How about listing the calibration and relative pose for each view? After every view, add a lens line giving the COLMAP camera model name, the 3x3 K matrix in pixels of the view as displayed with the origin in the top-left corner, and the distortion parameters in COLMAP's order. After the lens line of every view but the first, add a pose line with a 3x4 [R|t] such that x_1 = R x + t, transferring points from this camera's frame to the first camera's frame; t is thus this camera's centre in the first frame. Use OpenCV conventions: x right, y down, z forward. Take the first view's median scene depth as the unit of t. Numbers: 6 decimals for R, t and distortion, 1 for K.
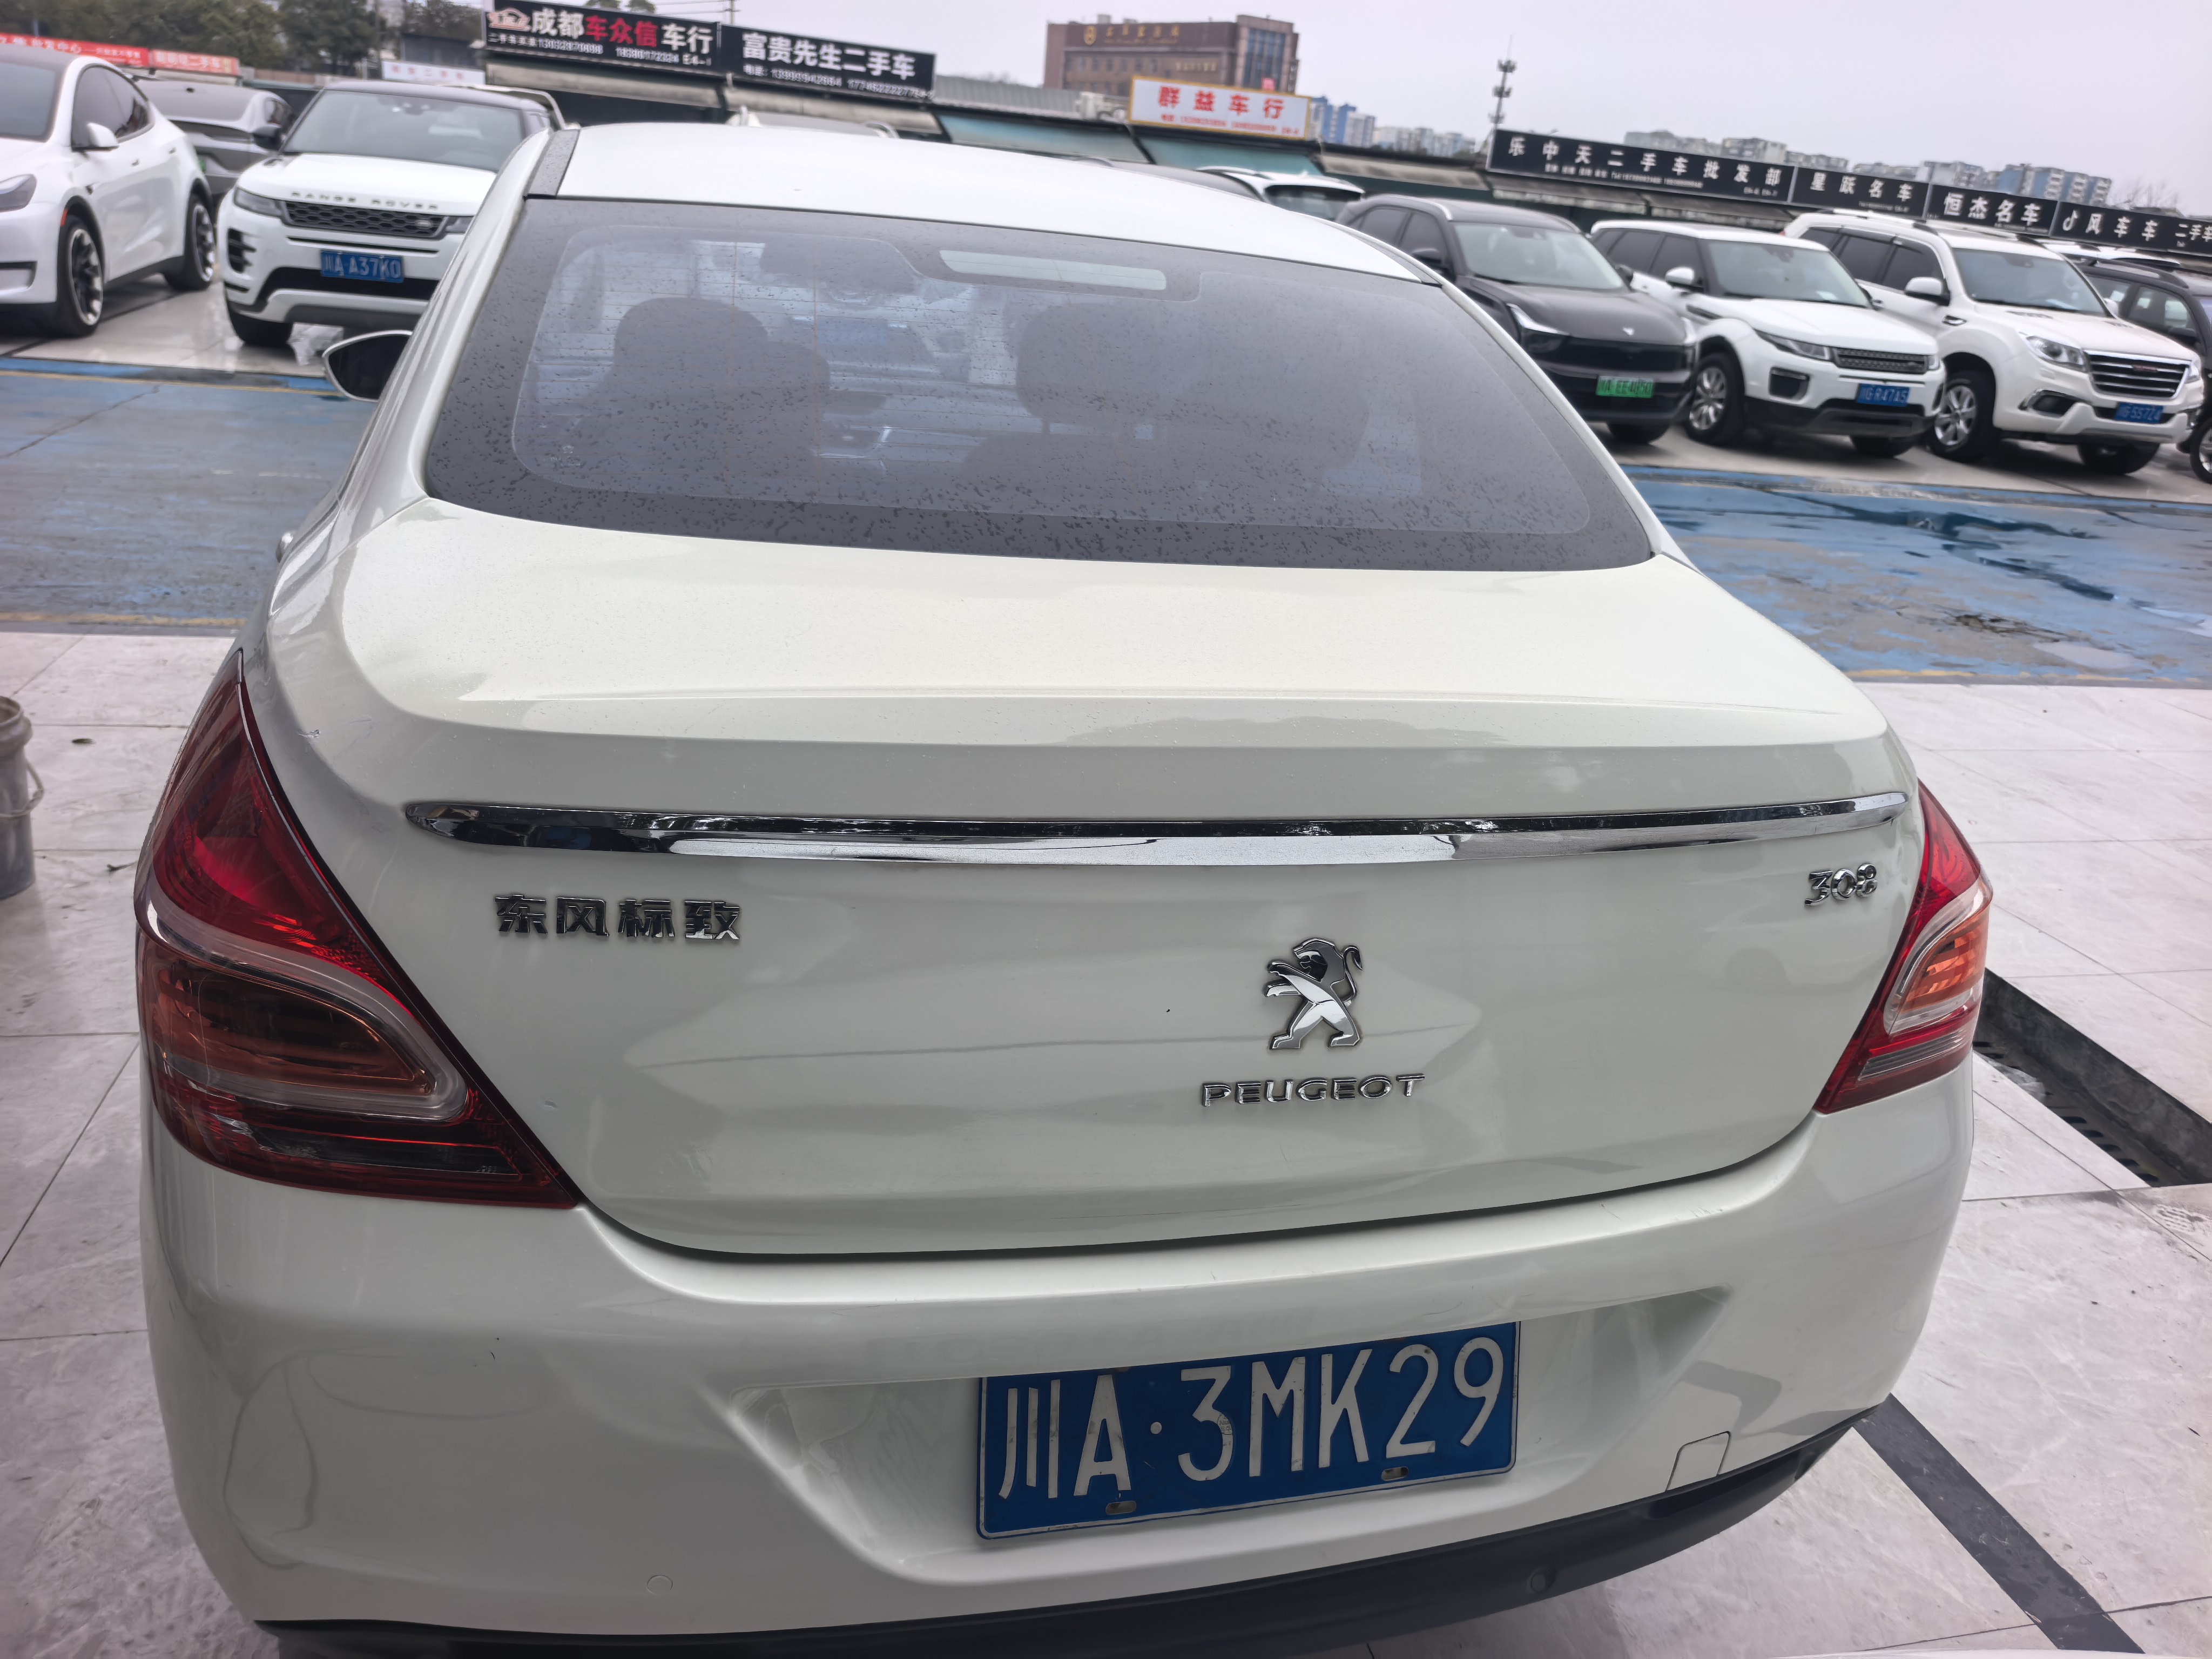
lens RADIAL K [[1580.7, 0, 1106.0], [0, 1580.7, 829.5], [0, 0, 1]] dist [0.037315, -0.053864]
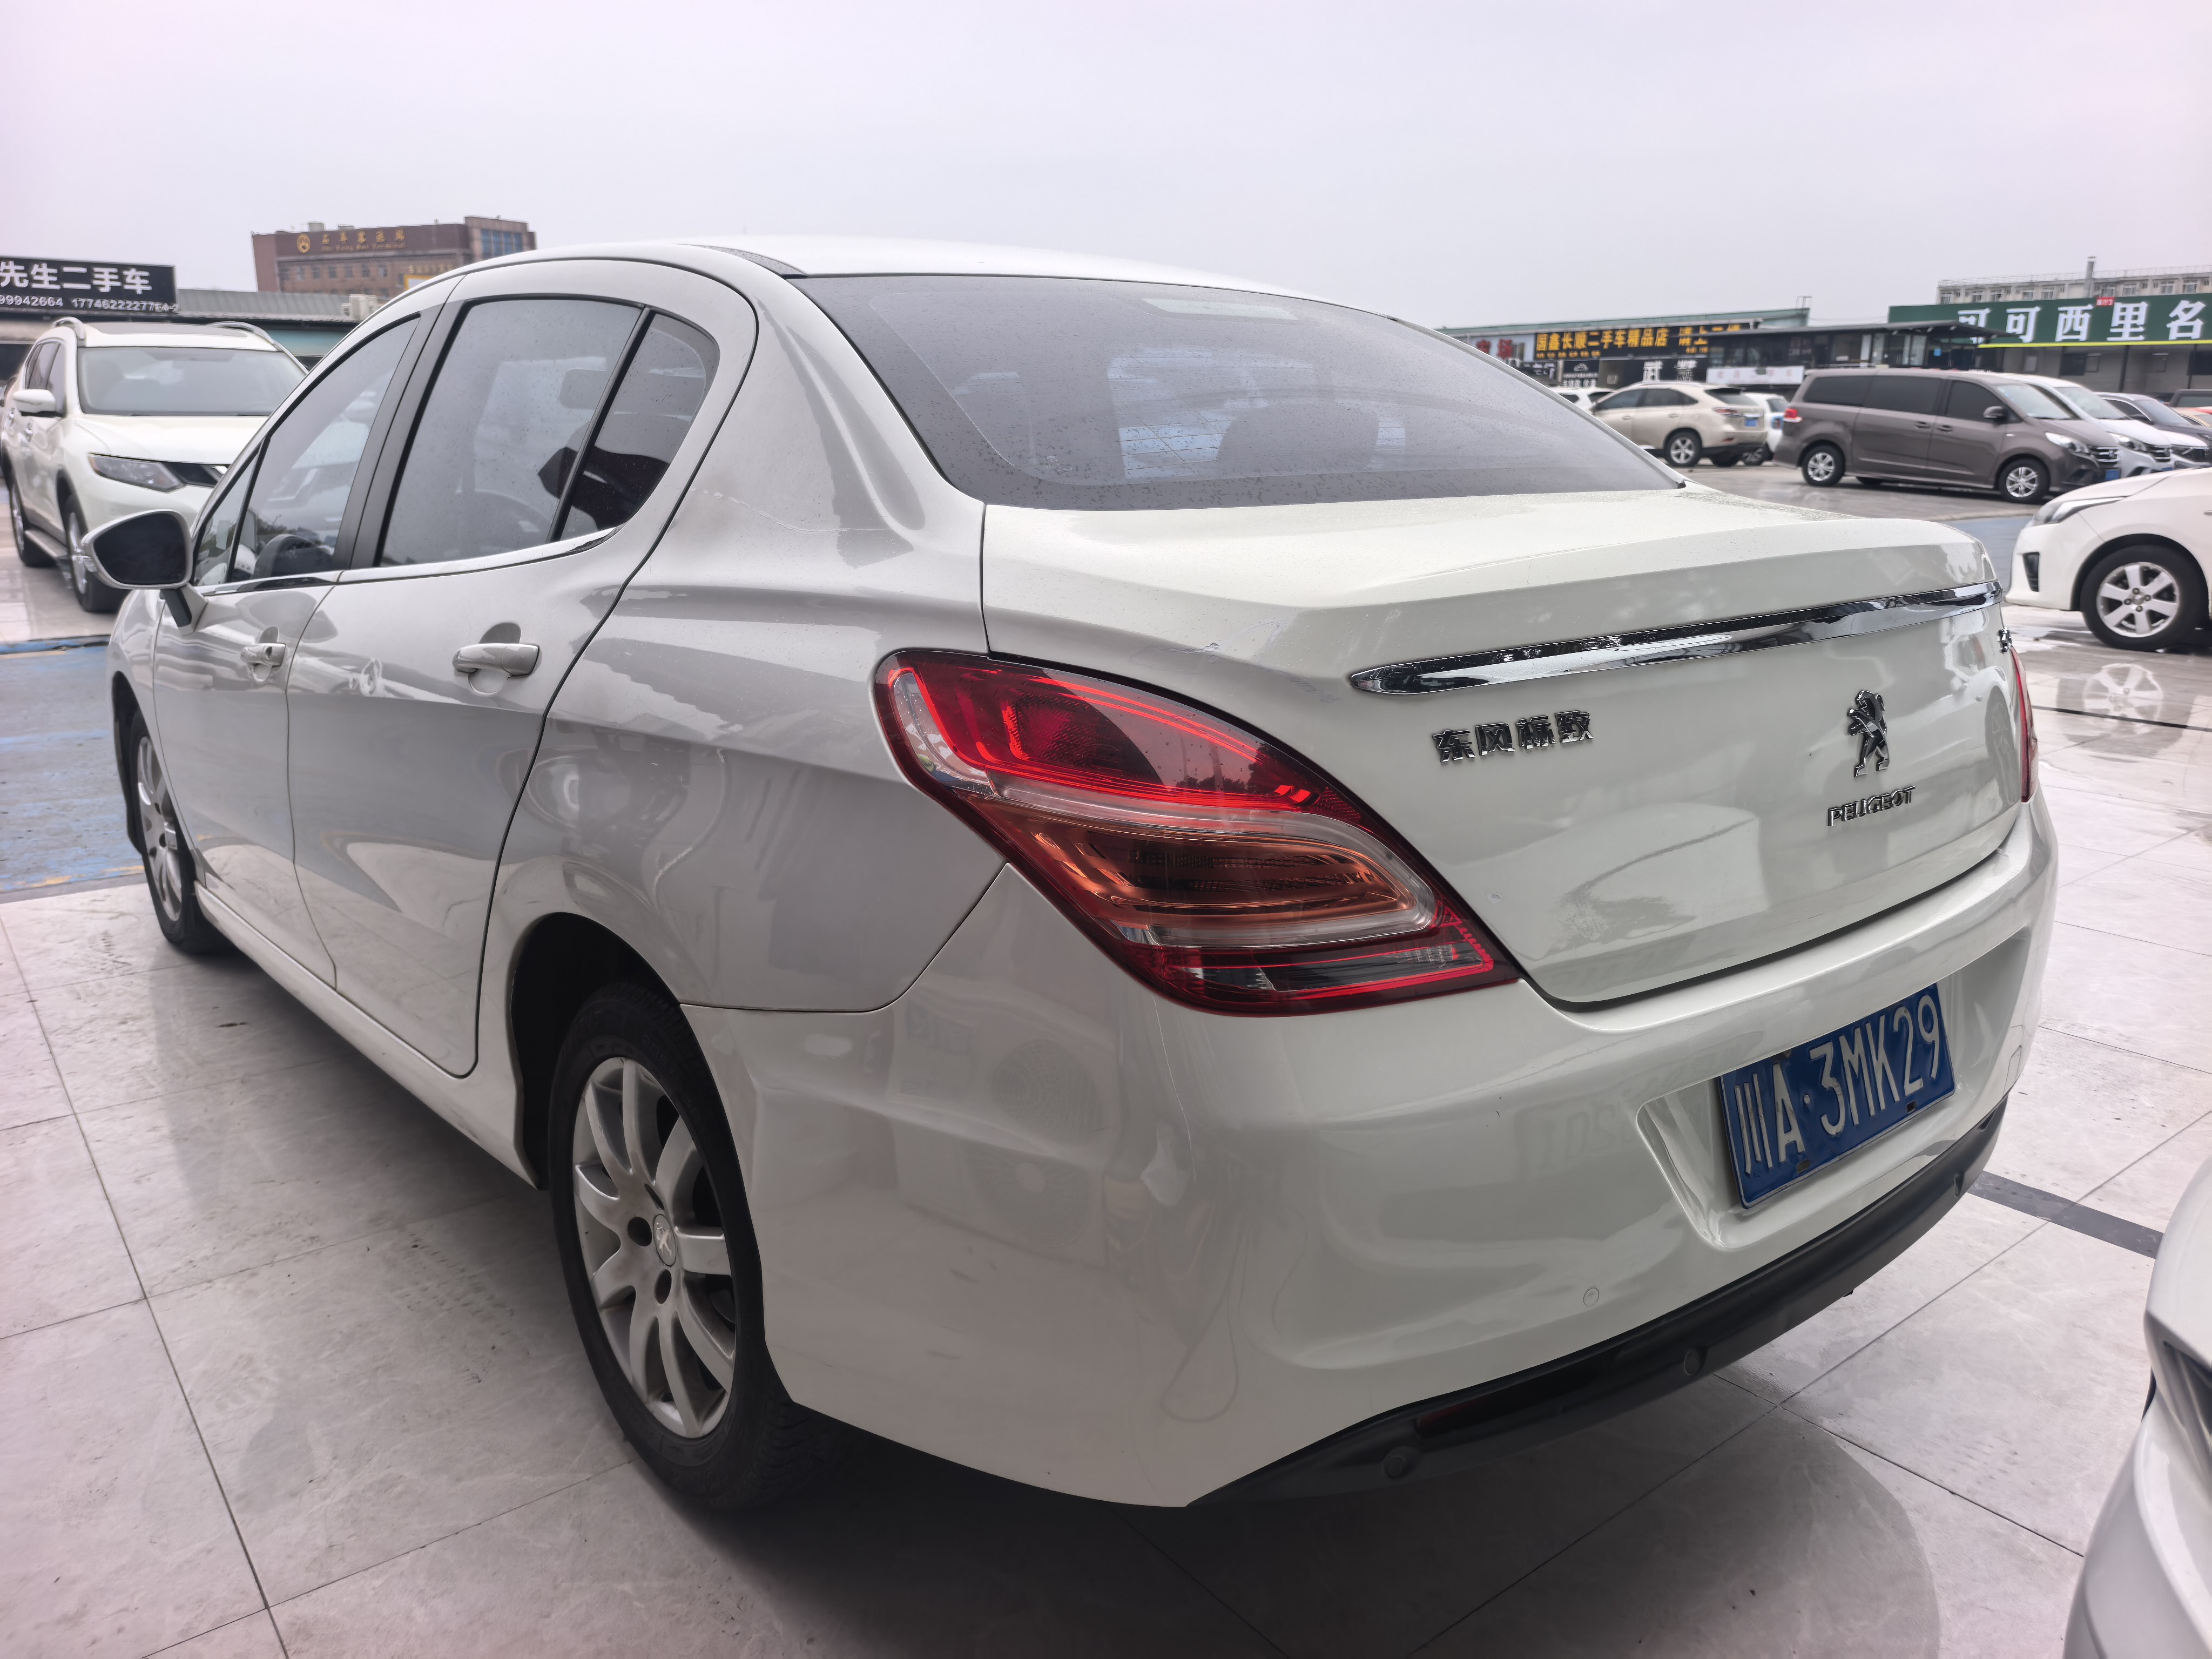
lens RADIAL K [[1580.7, 0, 1106.0], [0, 1580.7, 829.5], [0, 0, 1]] dist [0.037315, -0.053864]
pose [[0.907329, -0.189248, 0.375419, -0.869211], [0.225615, 0.972665, -0.054958, 0.099159], [-0.354756, 0.134565, 0.925224, -0.021834]]
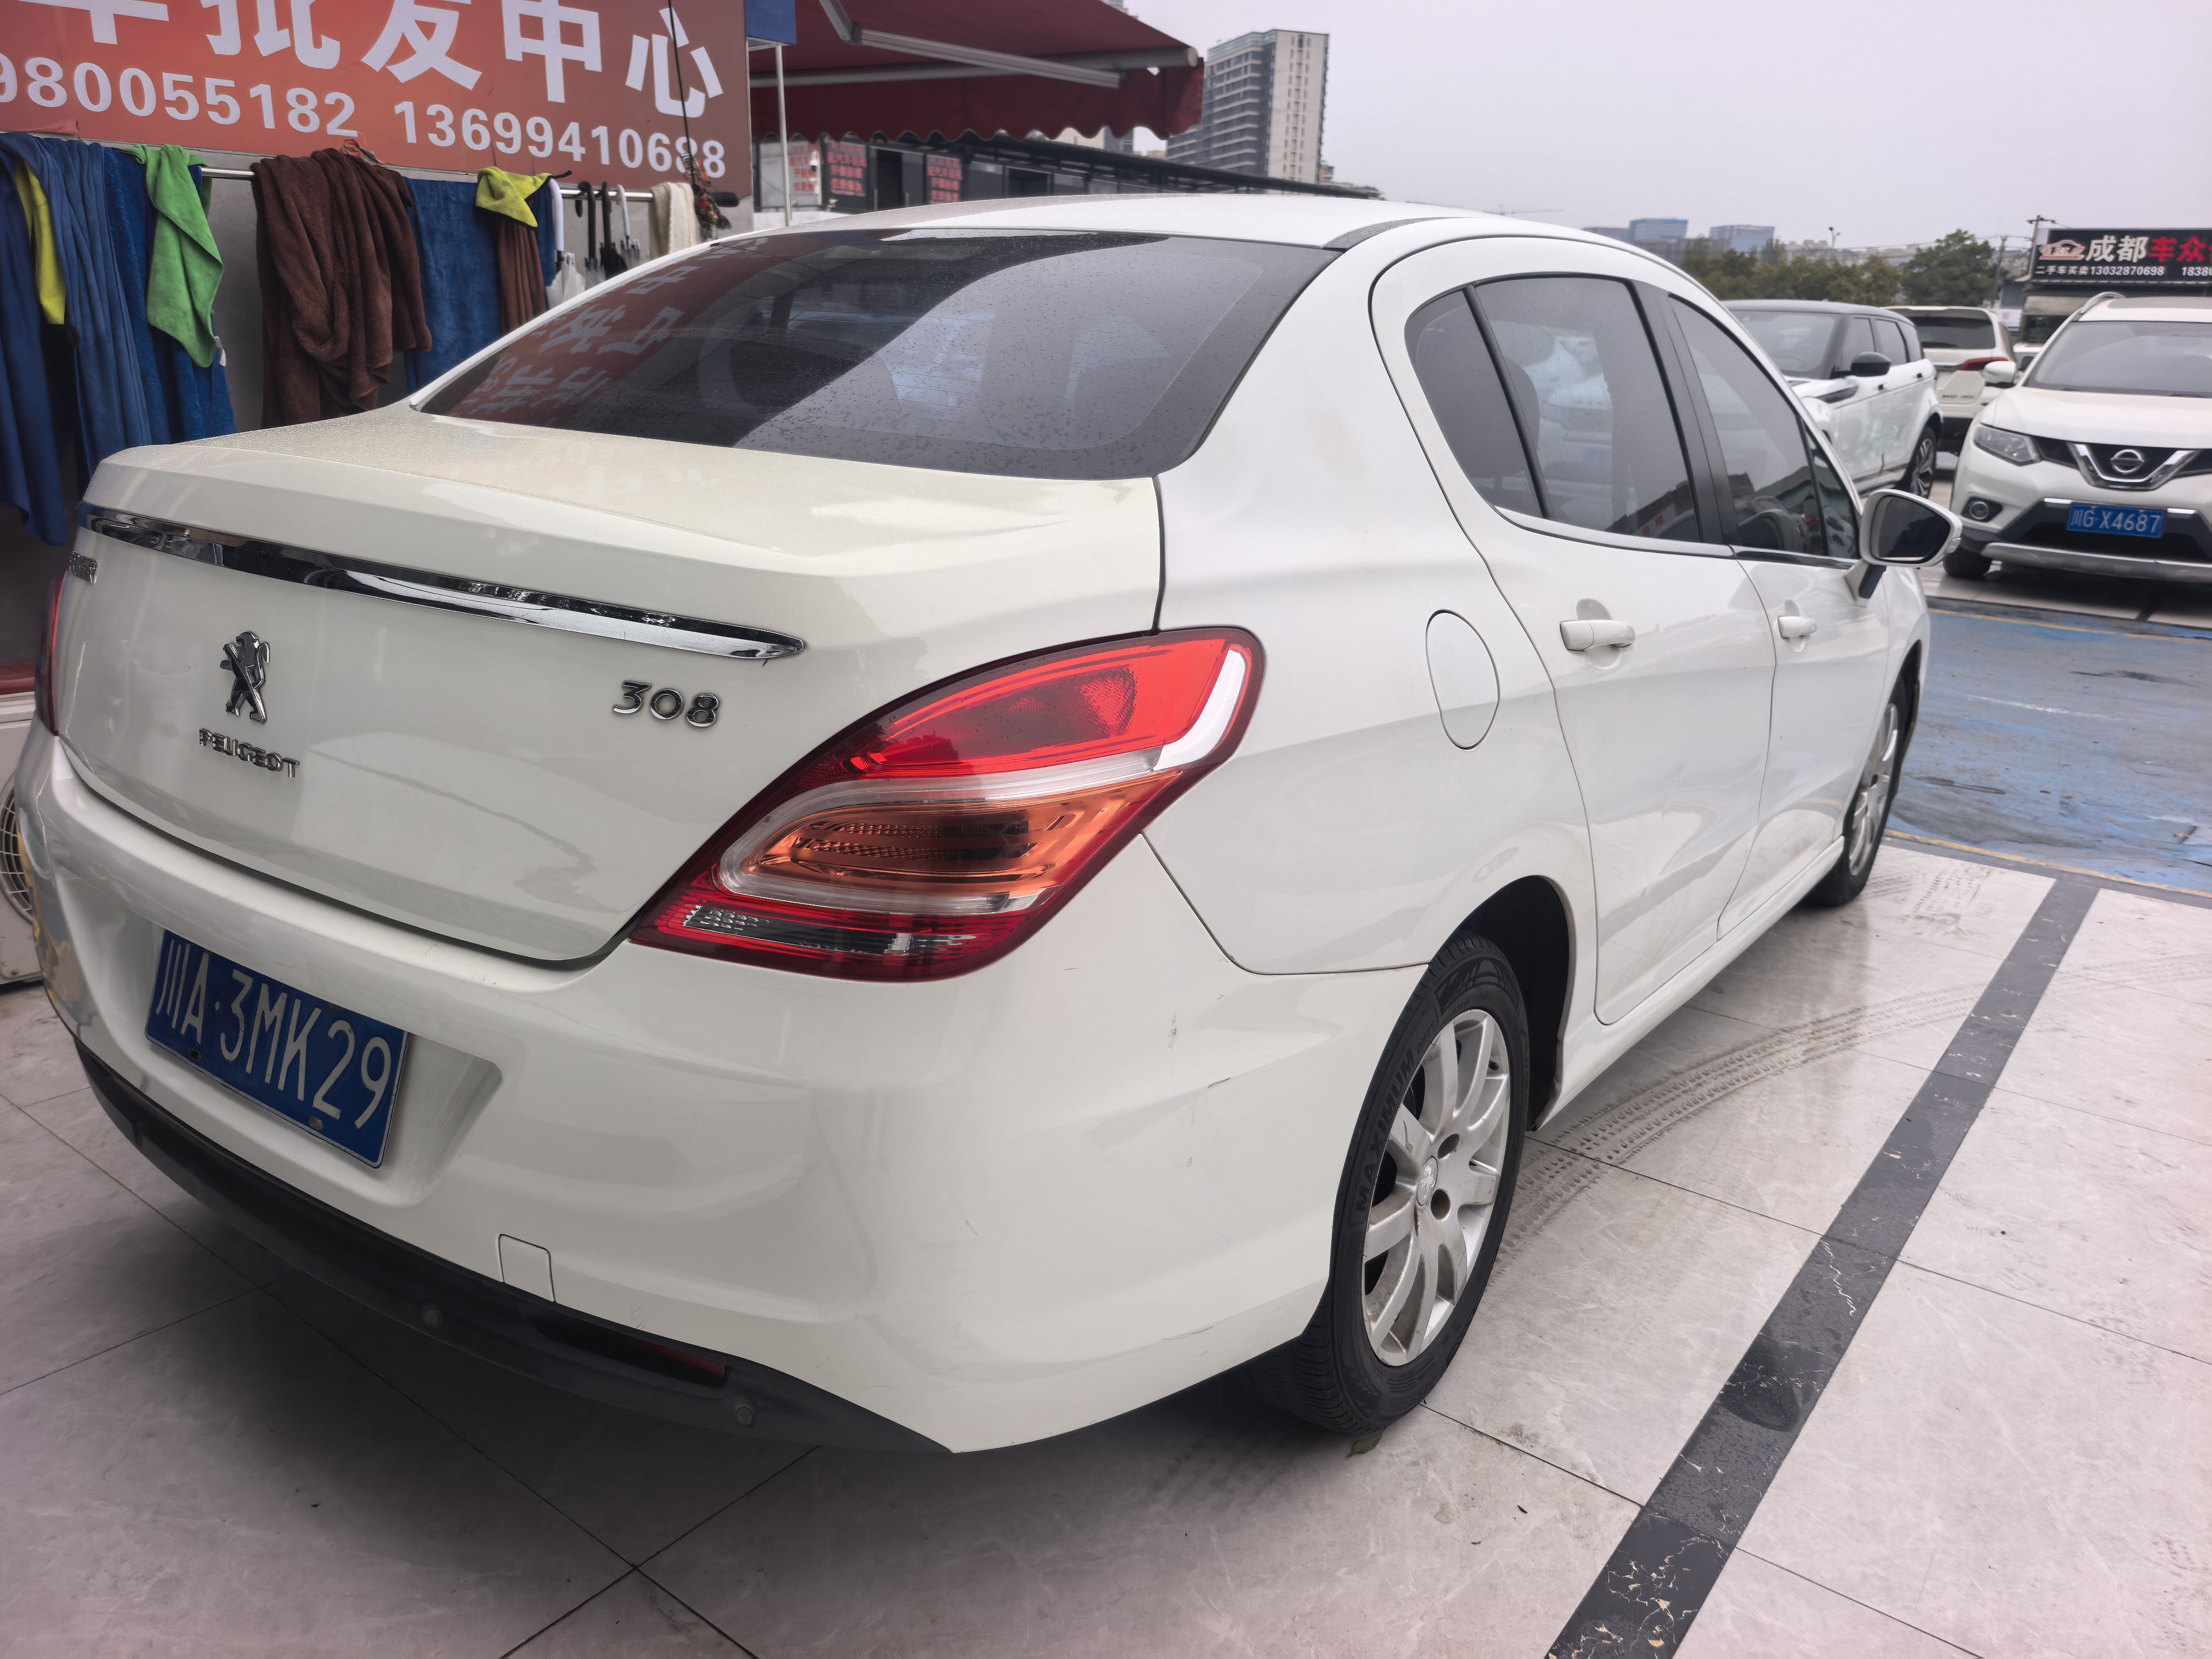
lens RADIAL K [[1580.7, 0, 1106.0], [0, 1580.7, 829.5], [0, 0, 1]] dist [0.037315, -0.053864]
pose [[0.638656, 0.154394, -0.753844, 1.412675], [-0.257890, 0.965954, -0.020648, 0.060826], [0.724990, 0.207596, 0.656729, 0.587475]]
